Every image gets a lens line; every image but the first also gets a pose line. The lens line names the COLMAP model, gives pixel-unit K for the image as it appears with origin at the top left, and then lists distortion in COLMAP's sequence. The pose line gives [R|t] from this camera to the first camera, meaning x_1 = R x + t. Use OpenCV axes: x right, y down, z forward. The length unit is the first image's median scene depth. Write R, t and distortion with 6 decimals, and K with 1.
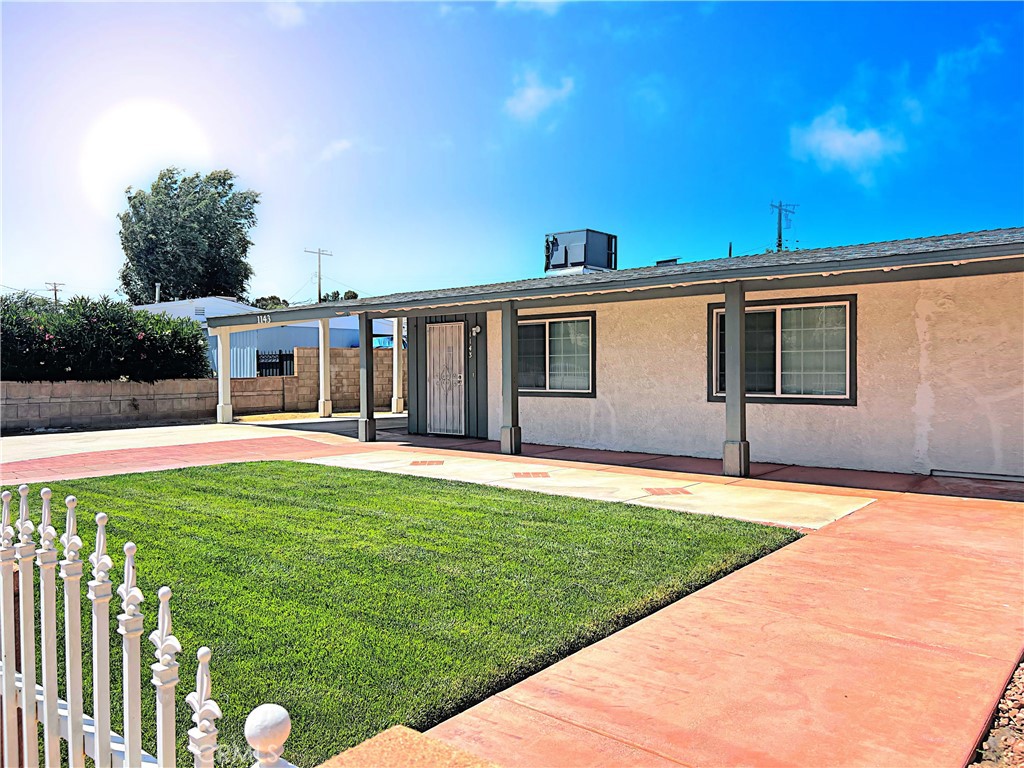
lens RADIAL K [[770.6, 0, 504.5], [0, 770.6, 384.7], [0, 0, 1]] dist [0.060675, -0.082431]
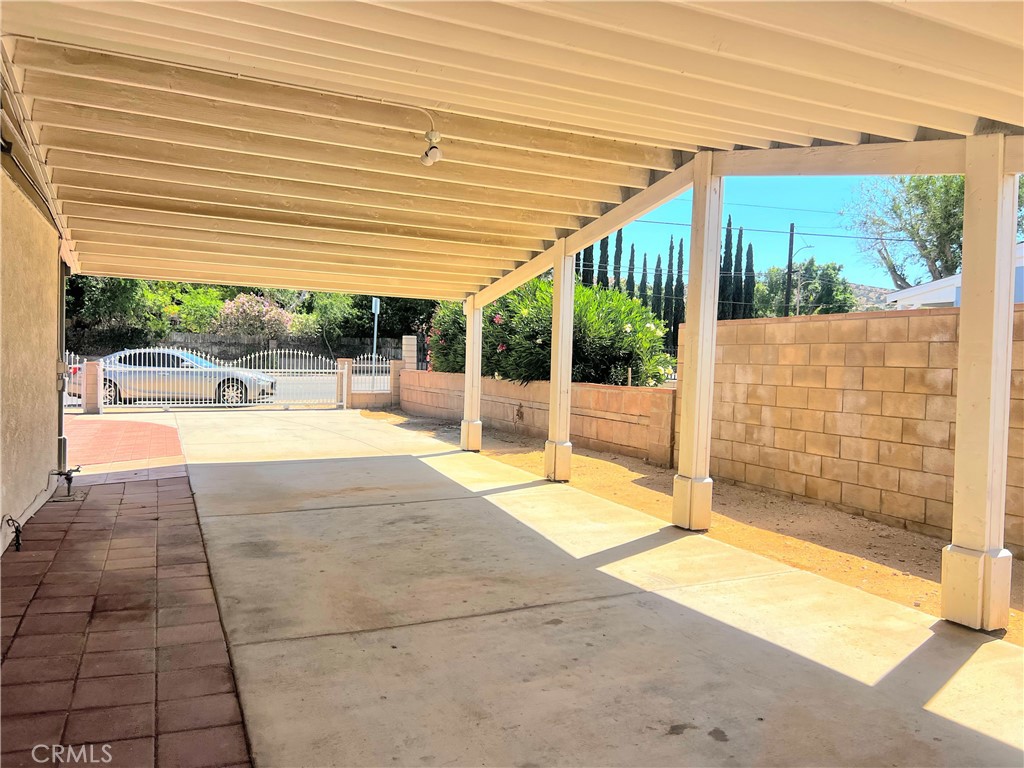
lens RADIAL K [[770.6, 0, 504.5], [0, 770.6, 384.7], [0, 0, 1]] dist [0.060675, -0.082431]
pose [[-0.436806, 0.021297, -0.899304, 0.159525], [-0.048891, 0.997680, 0.047373, -0.028443], [0.898226, 0.064660, -0.434751, 1.053579]]
